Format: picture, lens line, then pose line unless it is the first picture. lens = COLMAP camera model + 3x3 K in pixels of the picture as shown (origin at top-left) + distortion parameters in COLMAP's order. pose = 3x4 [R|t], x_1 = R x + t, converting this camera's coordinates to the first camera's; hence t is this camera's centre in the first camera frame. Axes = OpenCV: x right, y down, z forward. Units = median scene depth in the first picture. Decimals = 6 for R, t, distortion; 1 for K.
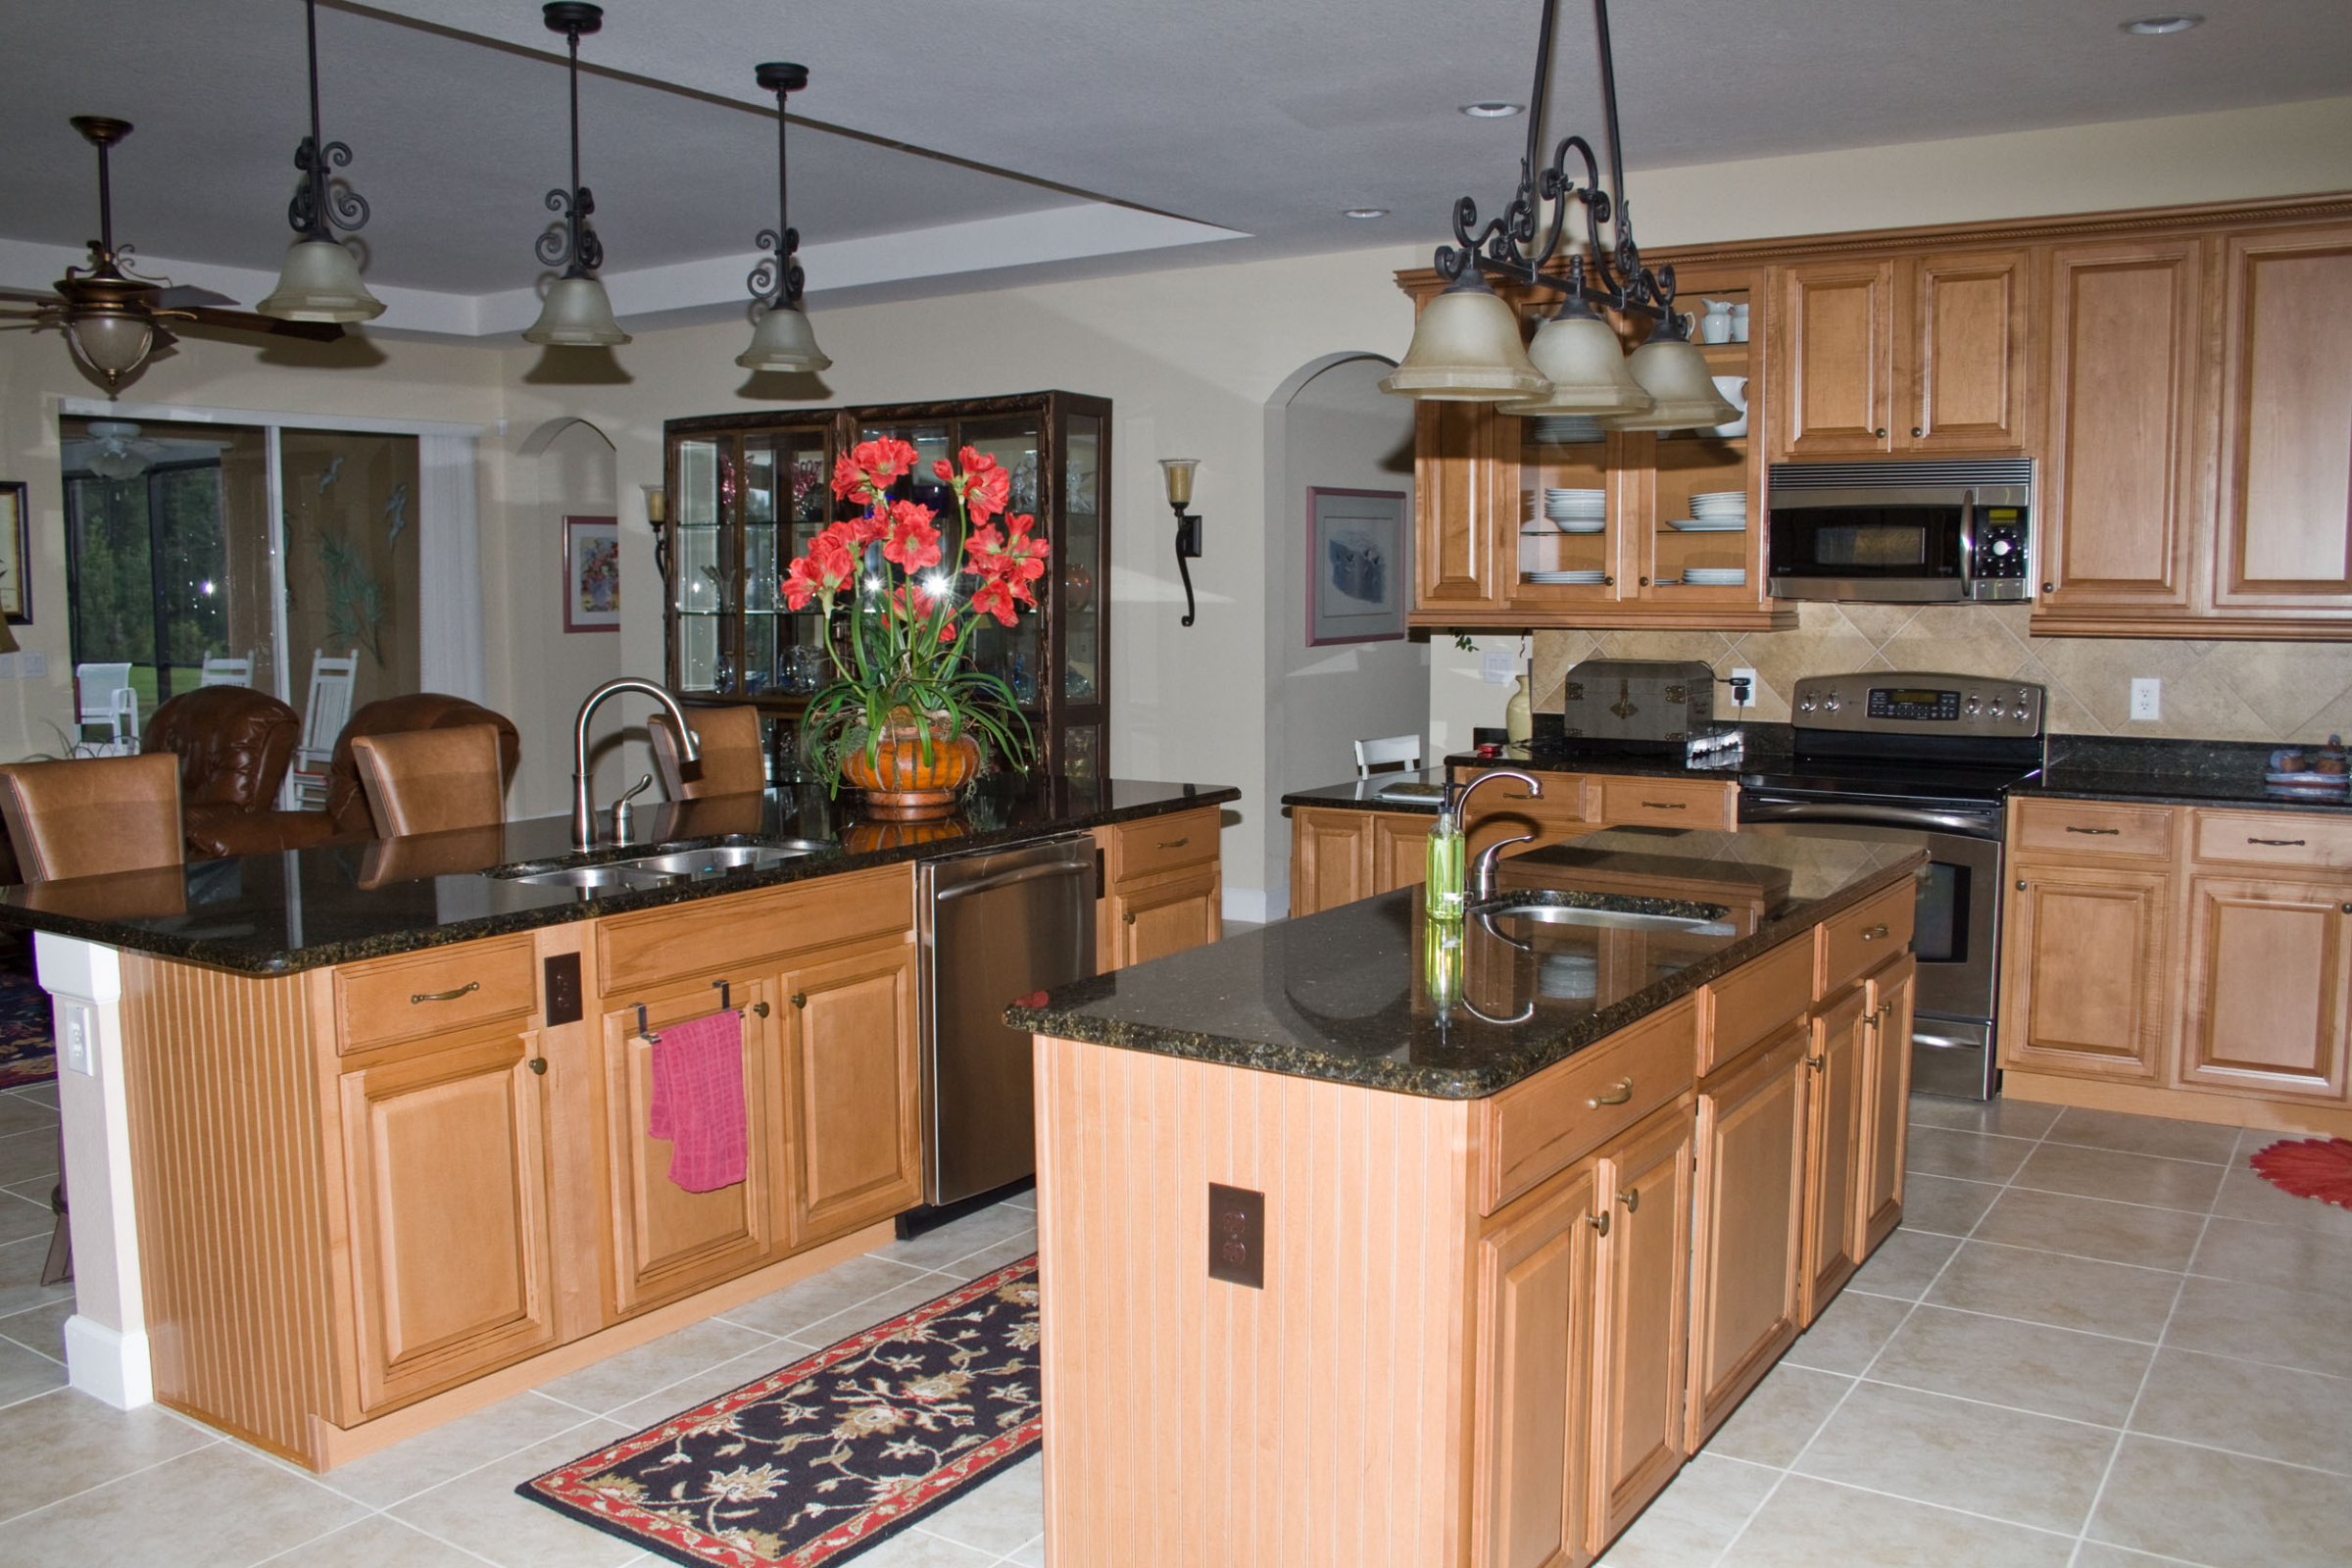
lens RADIAL K [[1986.7, 0, 1157.3], [0, 1986.7, 768.3], [0, 0, 1]] dist [-0.158249, 0.115780]
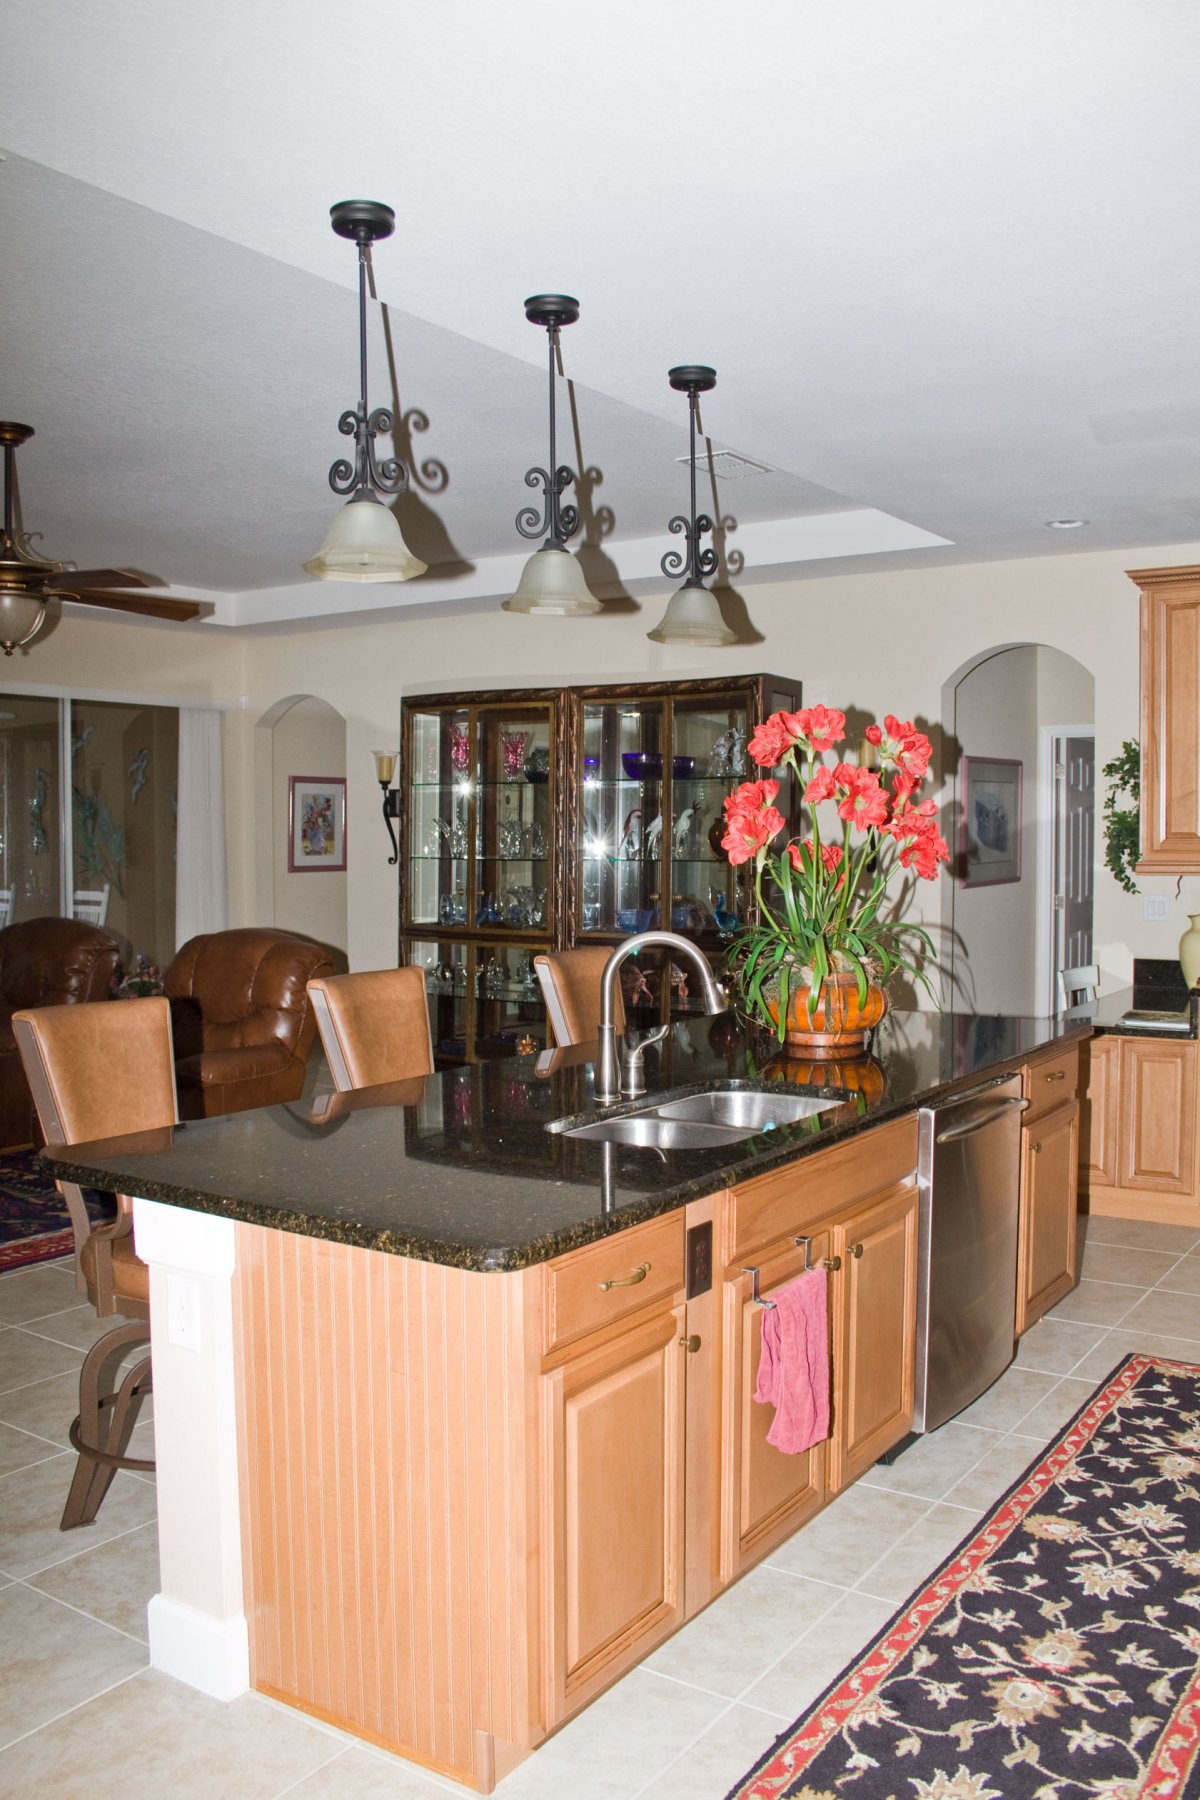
lens RADIAL K [[1520.4, 0, 614.5], [0, 1520.4, 888.5], [0, 0, 1]] dist [-0.158249, 0.115780]
pose [[0.999991, 0.002994, -0.002925, -0.310296], [-0.003151, 0.998468, -0.055242, -0.026440], [0.002755, 0.055251, 0.998469, 0.221557]]
